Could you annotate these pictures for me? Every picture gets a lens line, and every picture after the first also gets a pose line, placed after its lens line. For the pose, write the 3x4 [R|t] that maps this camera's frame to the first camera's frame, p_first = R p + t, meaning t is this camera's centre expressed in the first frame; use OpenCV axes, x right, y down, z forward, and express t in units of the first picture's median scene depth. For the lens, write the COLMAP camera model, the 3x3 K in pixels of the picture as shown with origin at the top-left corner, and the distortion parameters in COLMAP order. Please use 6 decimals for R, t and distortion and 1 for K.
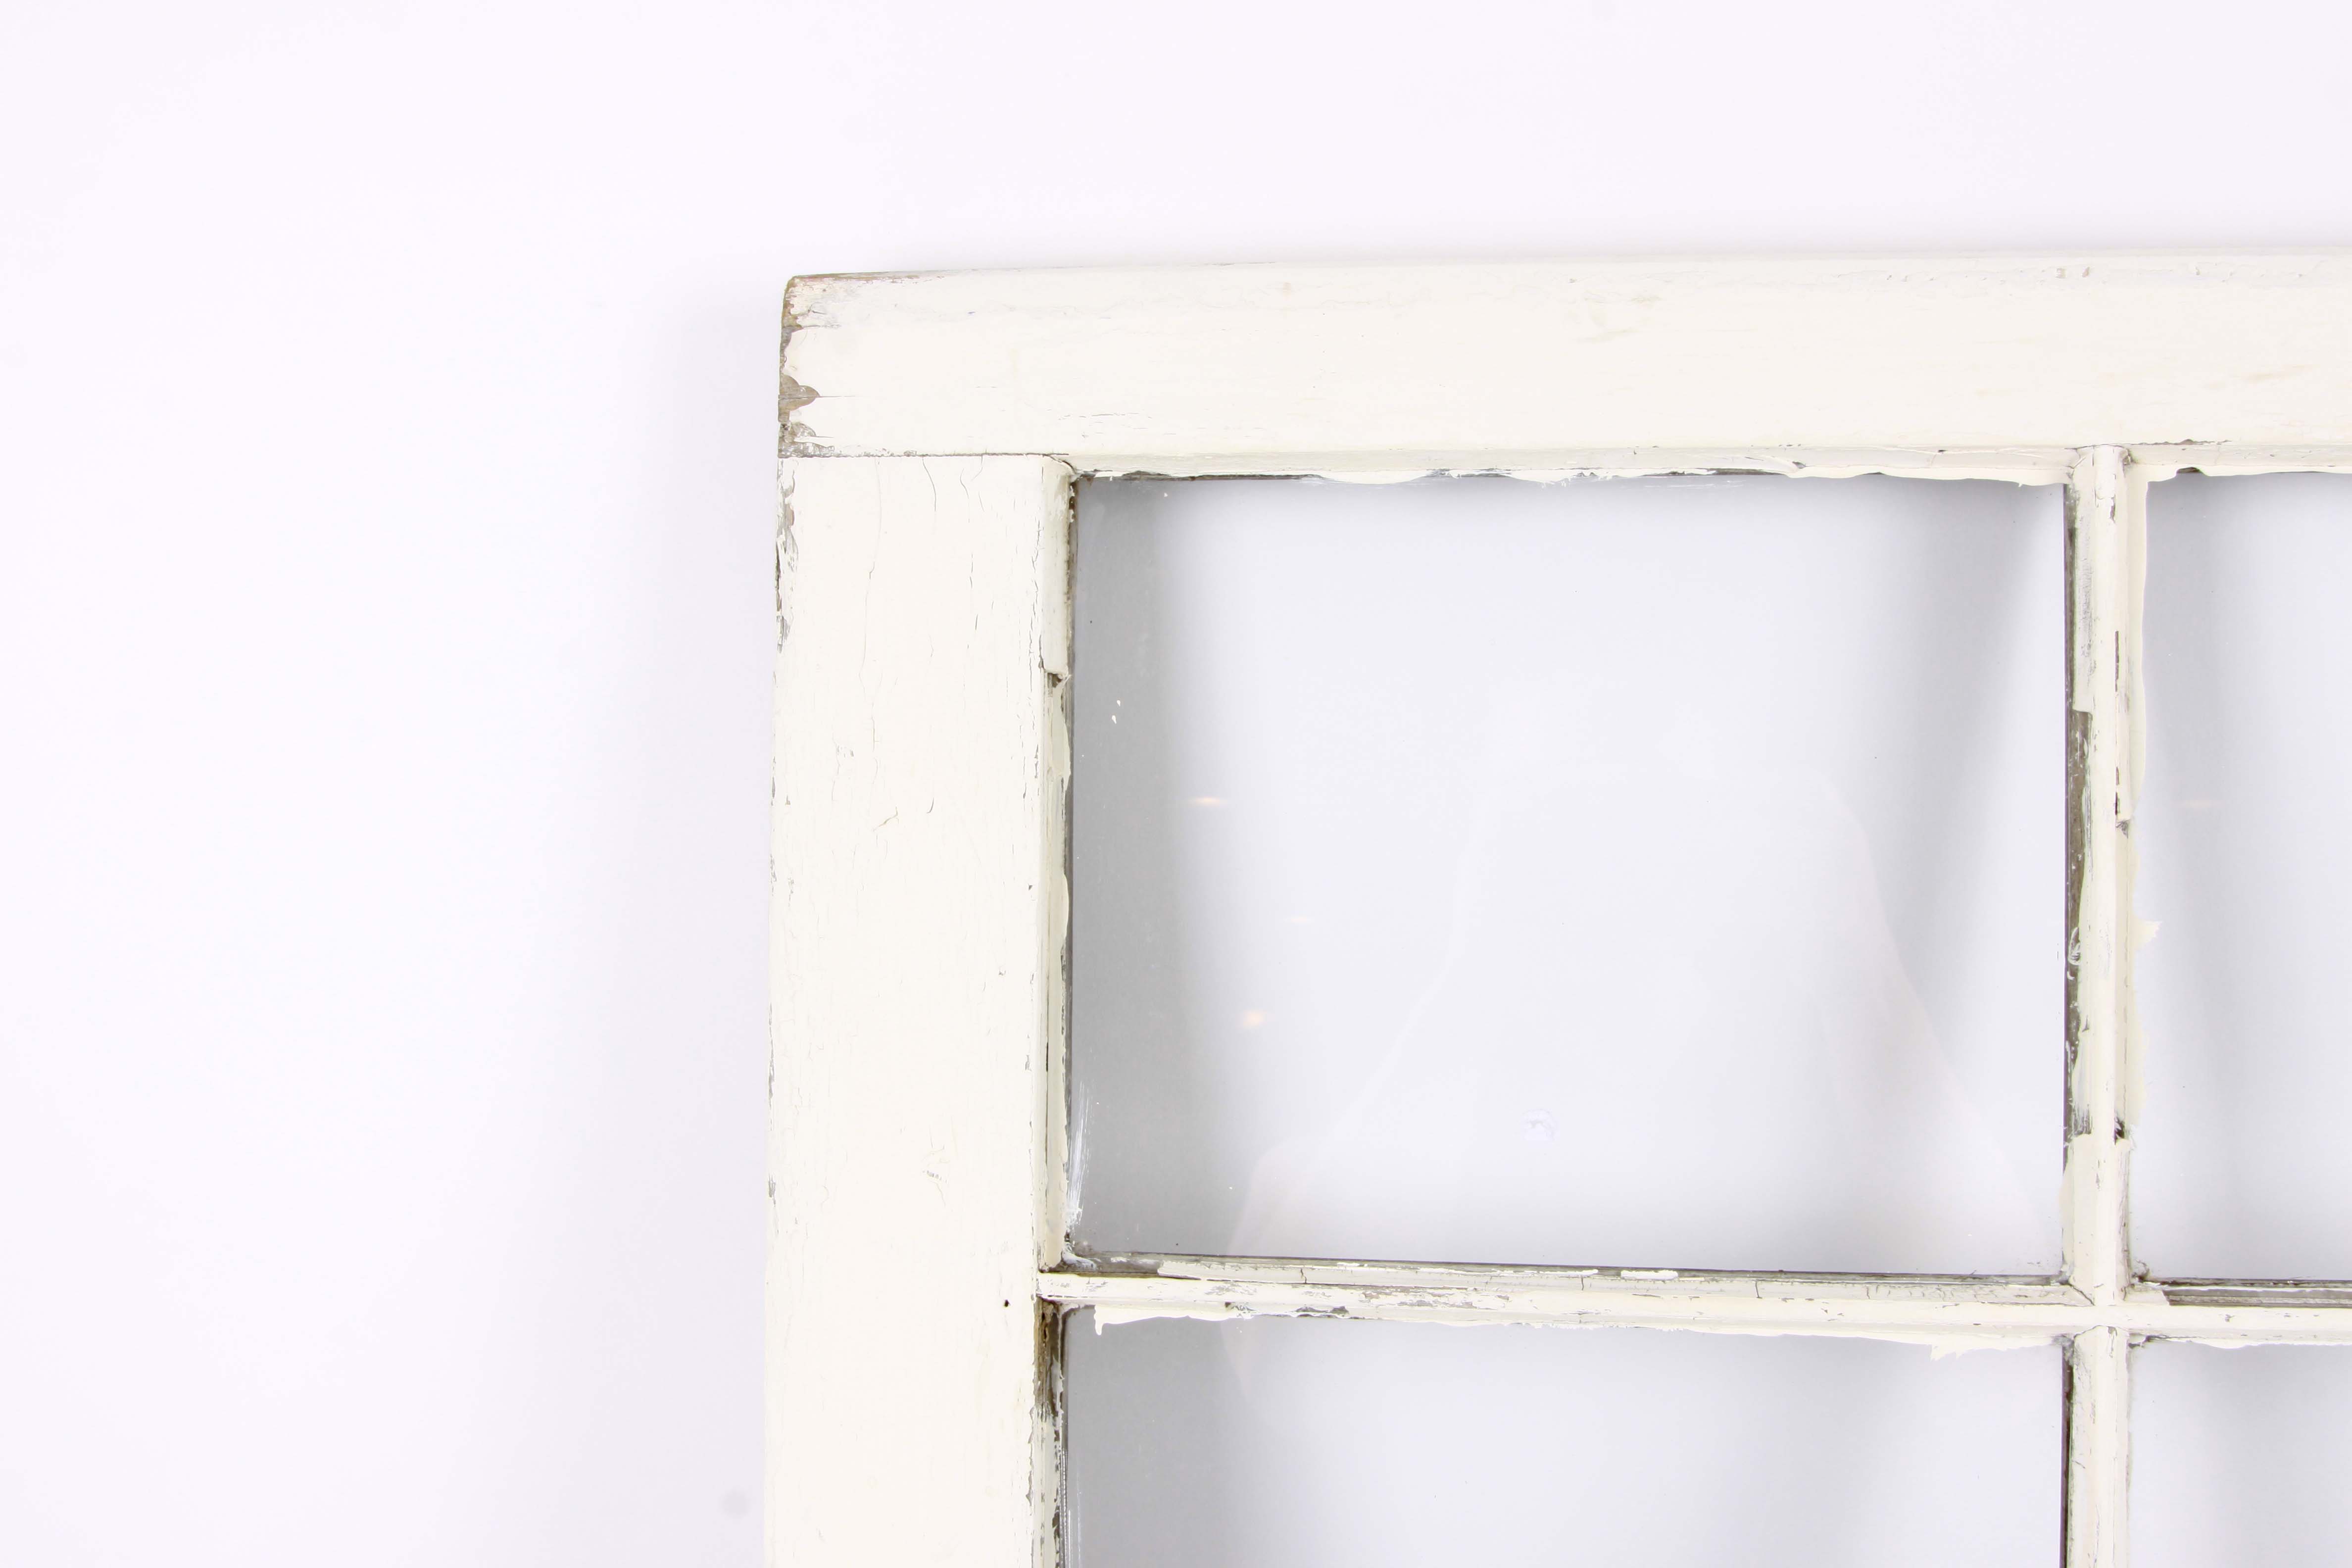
lens RADIAL K [[2775.7, 0, 1194.7], [0, 2775.7, 765.2], [0, 0, 1]] dist [-0.076630, 0.000000]
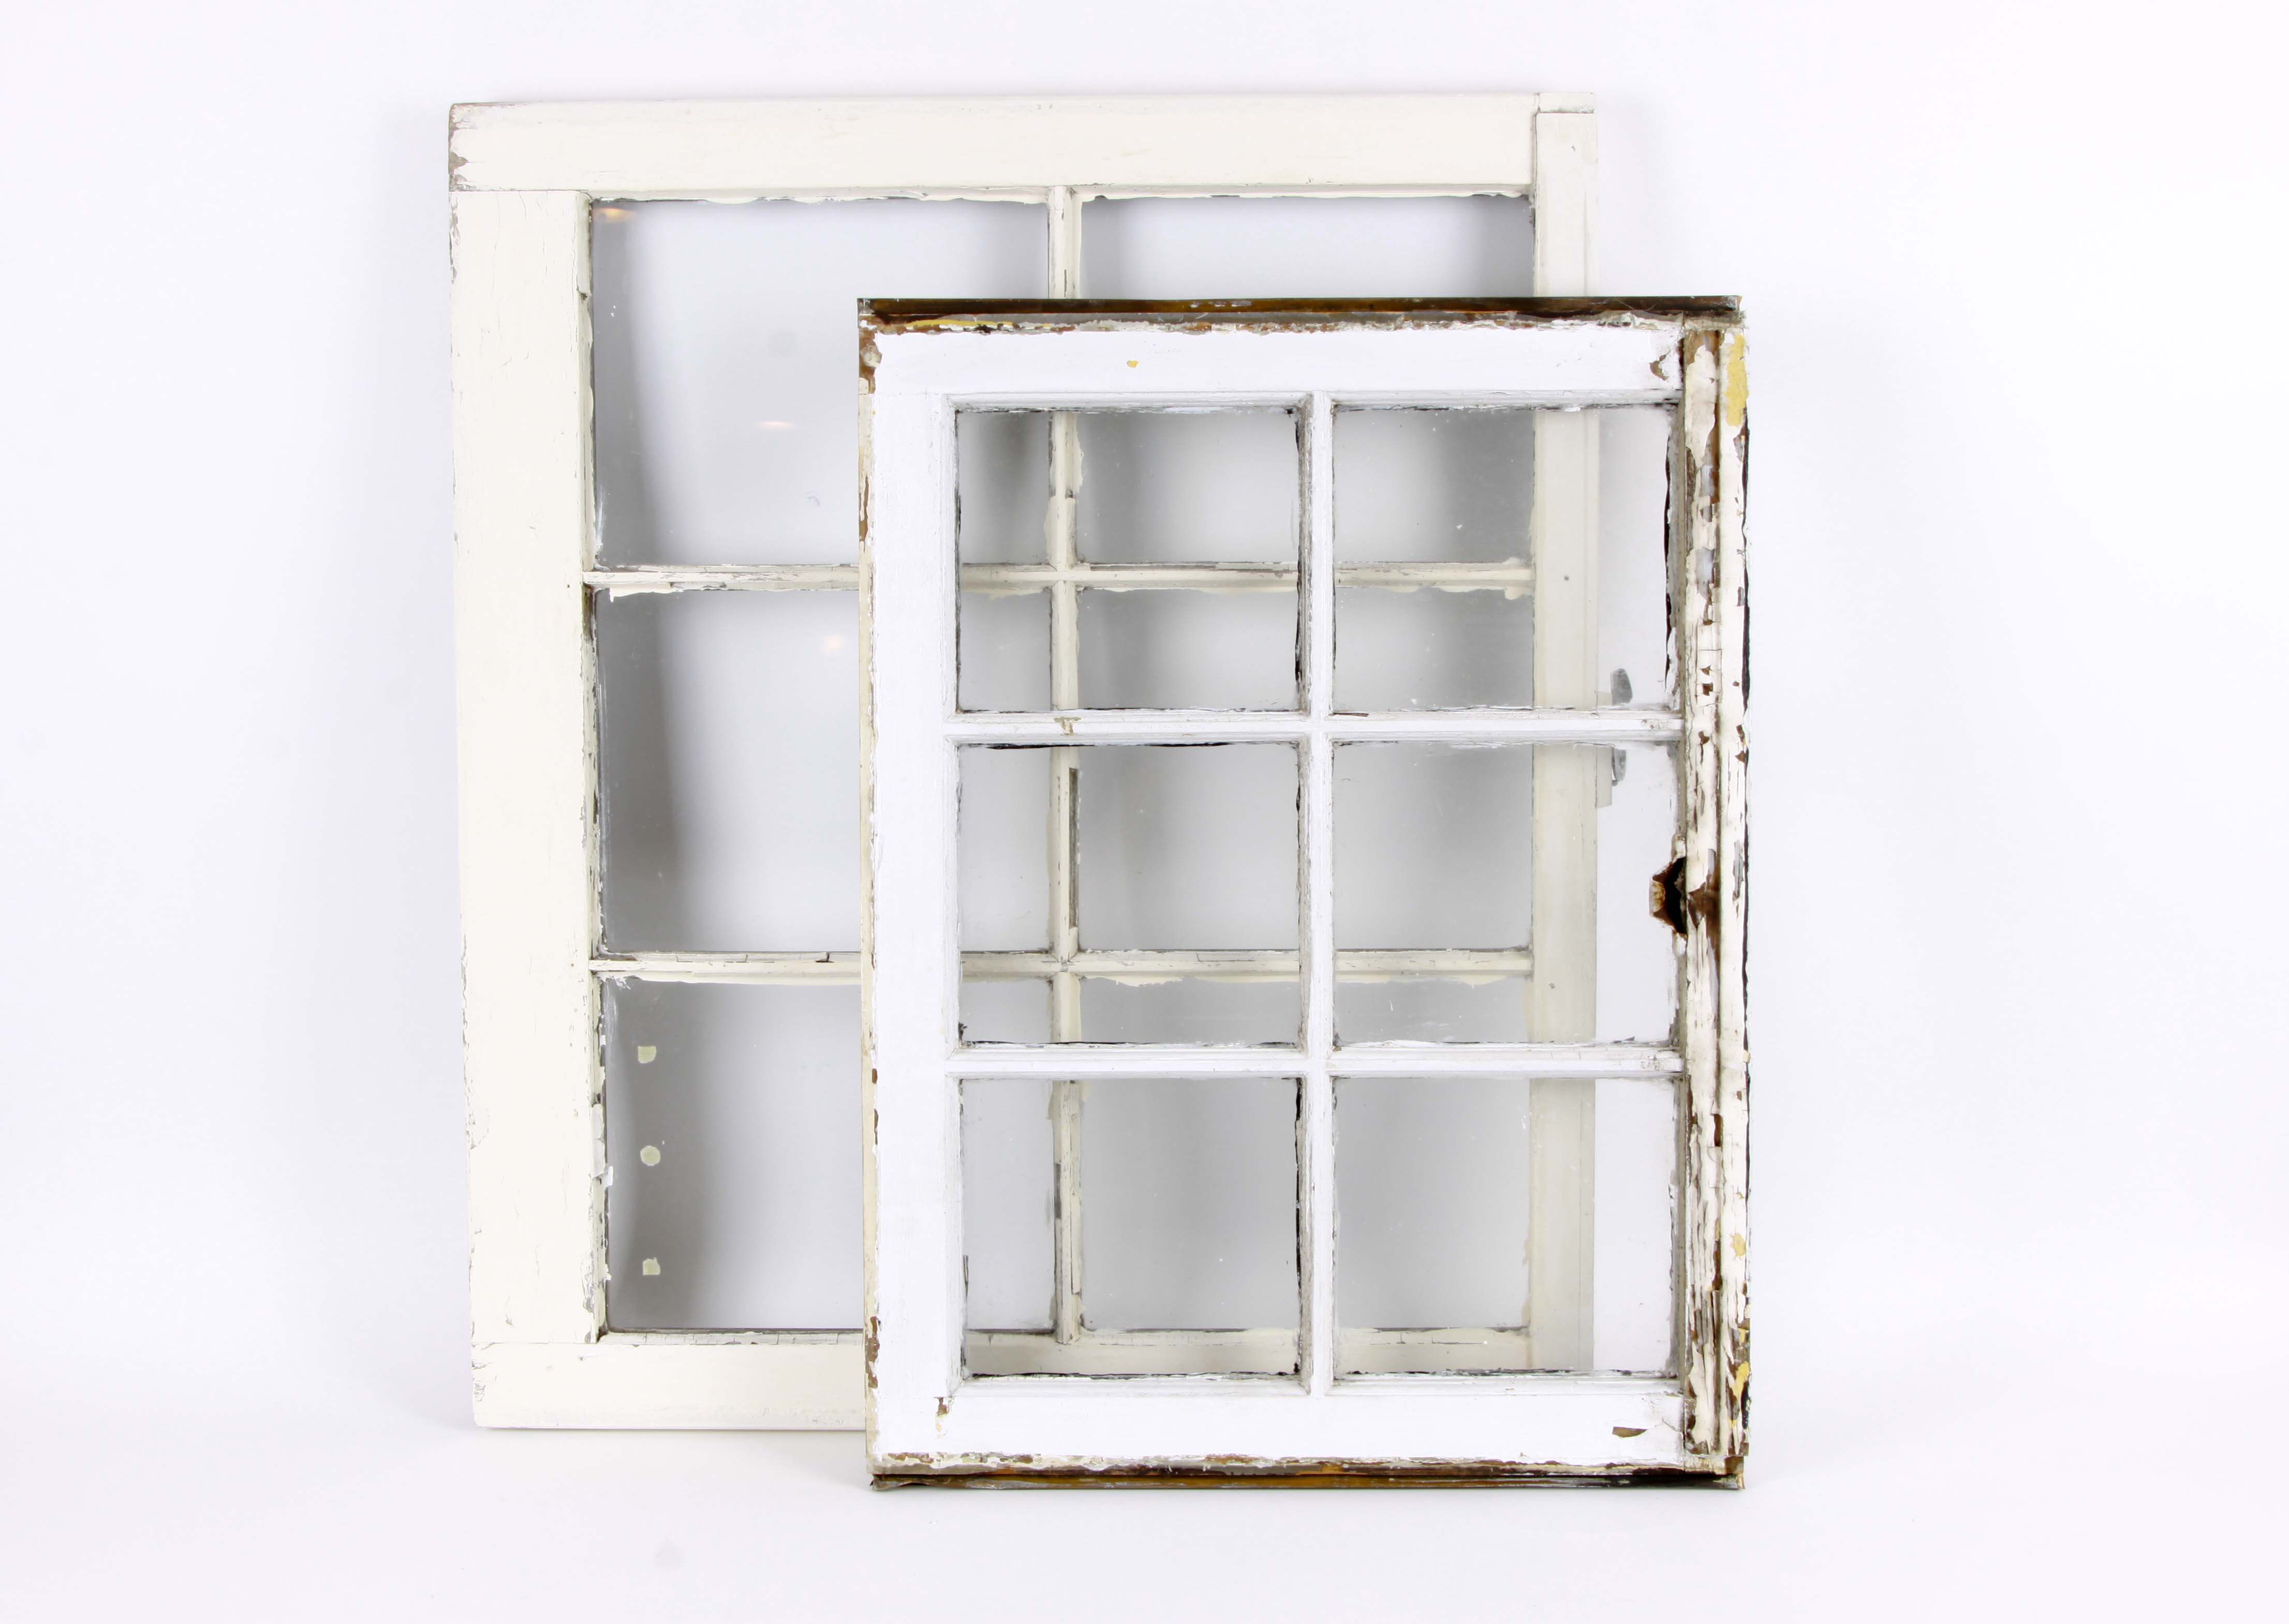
lens RADIAL K [[3044.6, 0, 1160.0], [0, 3044.6, 802.2], [0, 0, 1]] dist [-0.060878, 0.000000]
pose [[0.991628, -0.021988, 0.127245, 0.084673], [0.009803, 0.995371, 0.095607, 0.139569], [-0.128758, -0.093559, 0.987253, -1.416338]]
